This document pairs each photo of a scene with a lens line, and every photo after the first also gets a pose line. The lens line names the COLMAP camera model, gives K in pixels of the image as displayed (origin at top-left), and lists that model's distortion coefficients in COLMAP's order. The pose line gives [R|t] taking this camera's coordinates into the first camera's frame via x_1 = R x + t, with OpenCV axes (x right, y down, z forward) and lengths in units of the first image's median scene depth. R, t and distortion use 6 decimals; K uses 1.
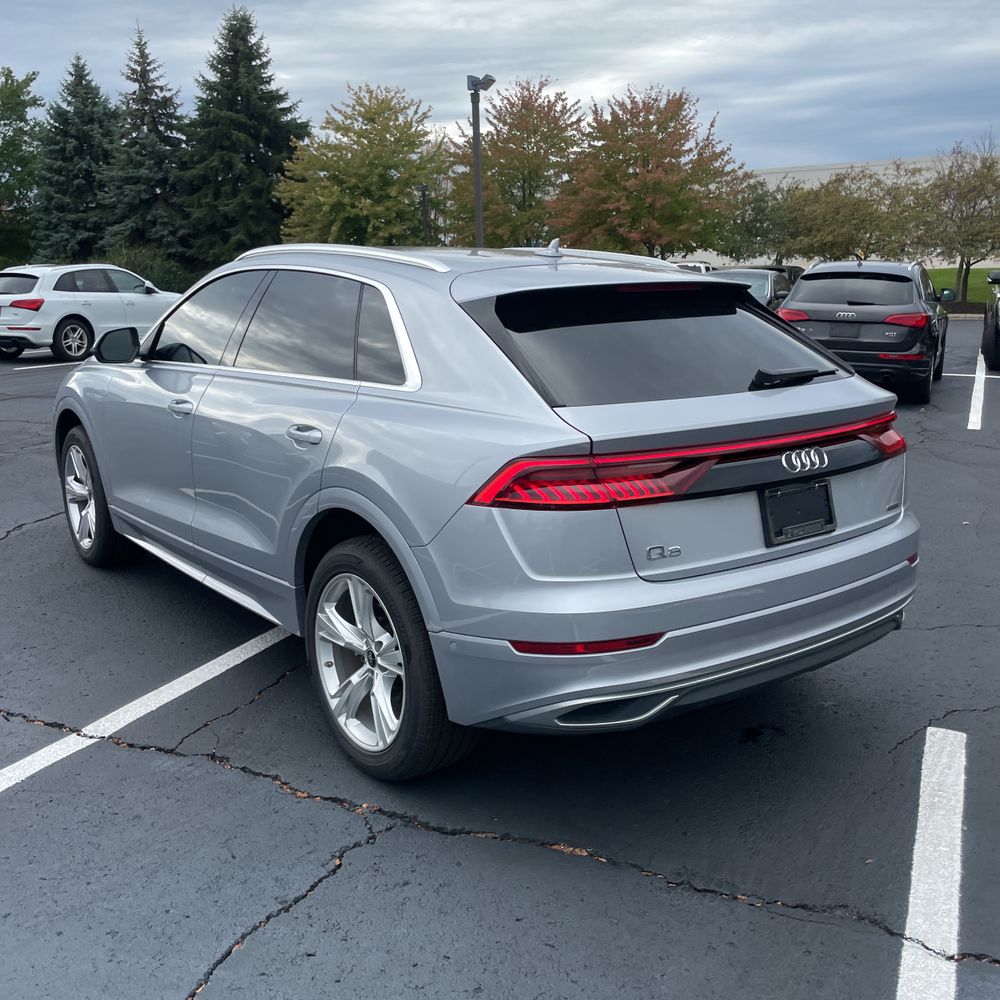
lens RADIAL K [[1009.6, 0, 496.7], [0, 1009.6, 485.1], [0, 0, 1]] dist [0.127392, -0.254160]
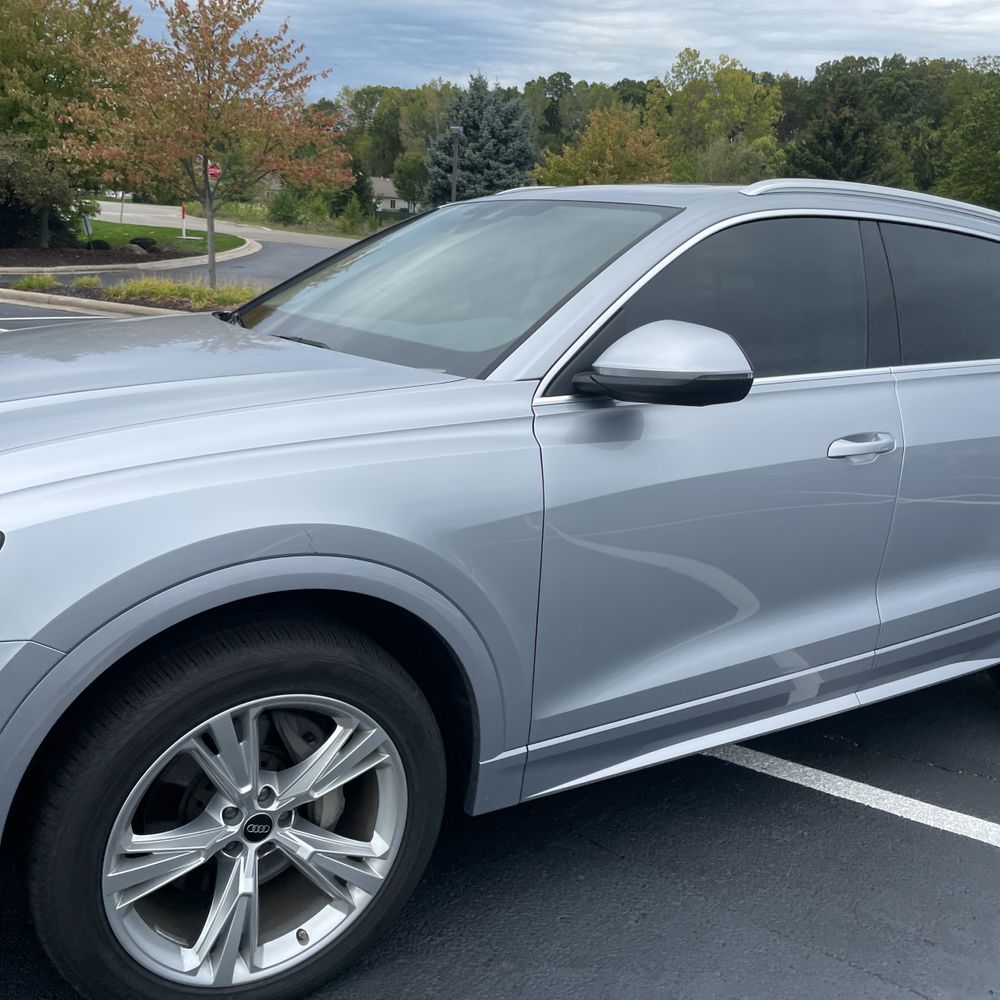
lens RADIAL K [[1009.6, 0, 496.7], [0, 1009.6, 485.1], [0, 0, 1]] dist [0.127392, -0.254160]
pose [[0.093060, -0.218650, 0.971356, -0.118375], [0.149420, 0.967608, 0.203491, -0.026931], [-0.984385, 0.126203, 0.122717, 0.147185]]
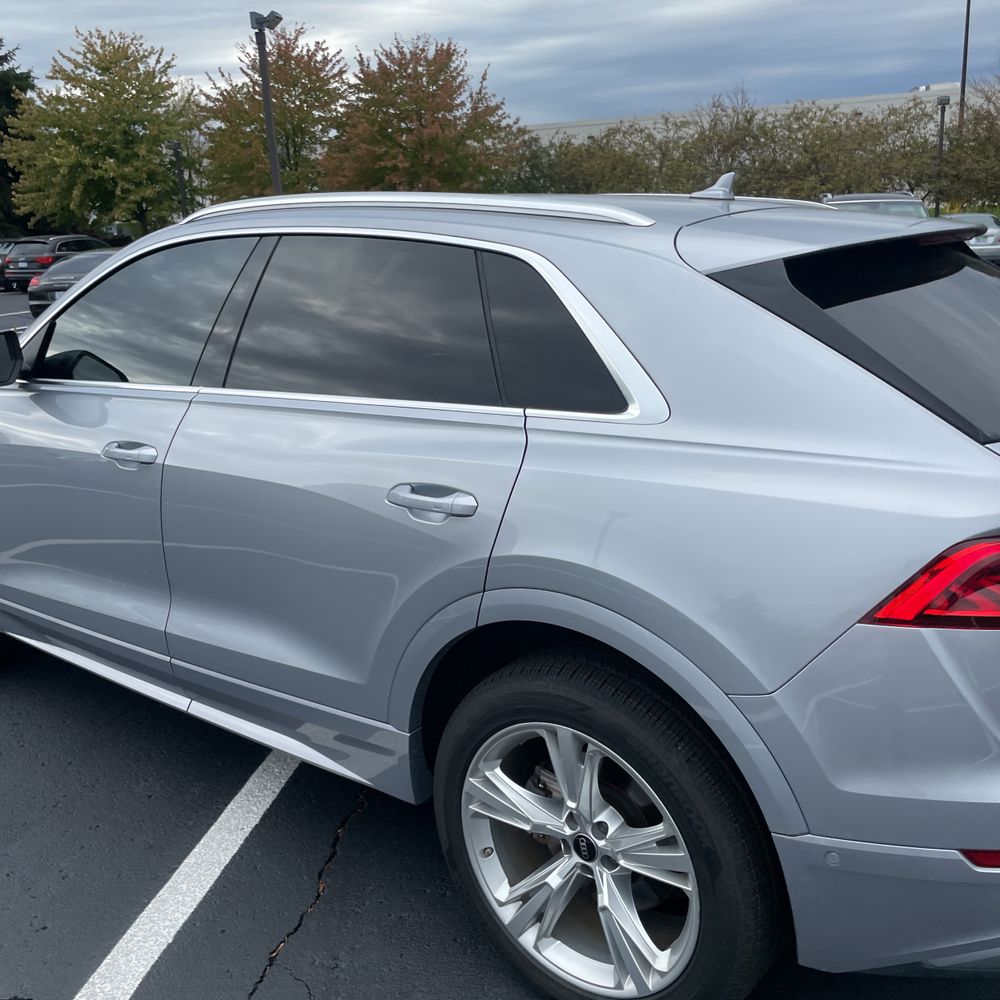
lens RADIAL K [[1015.8, 0, 495.0], [0, 1015.8, 498.5], [0, 0, 1]] dist [0.065648, -0.083526]
pose [[0.970750, -0.088876, 0.223036, -0.029819], [0.078399, 0.995381, 0.055415, -0.008440], [-0.226931, -0.036308, 0.973234, 0.039960]]
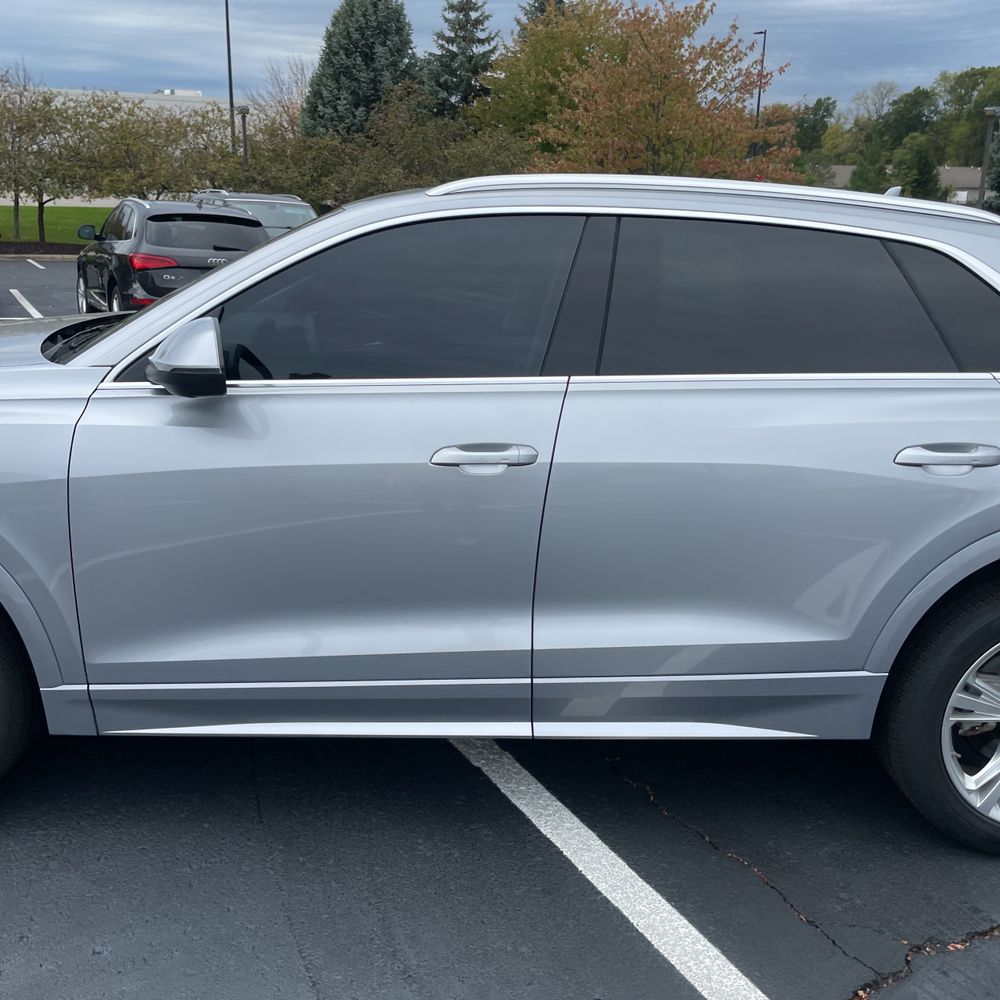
lens RADIAL K [[1015.3, 0, 497.5], [0, 1015.3, 484.2], [0, 0, 1]] dist [0.128062, -0.190569]
pose [[0.590493, -0.179208, 0.786894, -0.097480], [0.136709, 0.983155, 0.121316, -0.016602], [-0.795380, 0.035939, 0.605045, 0.083615]]
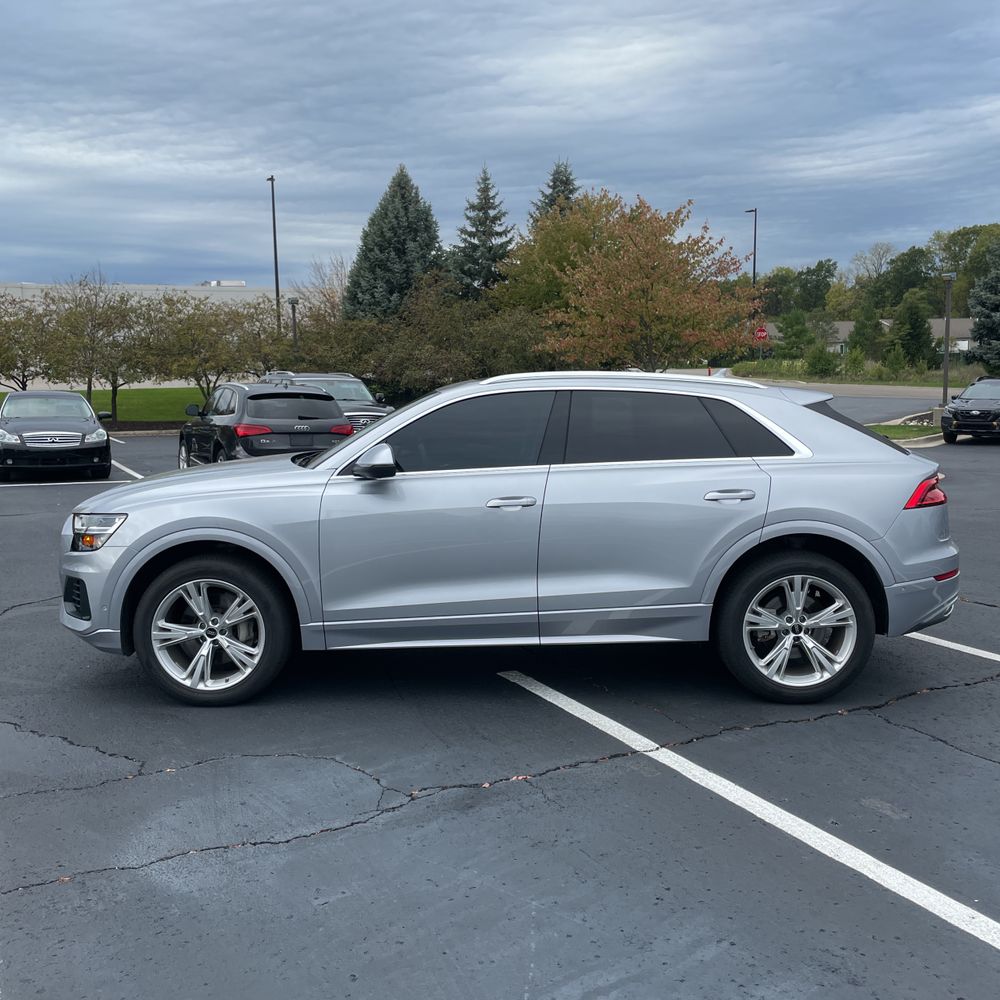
lens RADIAL K [[1015.3, 0, 497.5], [0, 1015.3, 484.2], [0, 0, 1]] dist [0.128062, -0.190569]
pose [[0.608117, -0.078359, 0.789971, -0.164163], [0.171600, 0.984565, -0.034435, -0.007597], [-0.775079, 0.156500, 0.612177, 0.034413]]
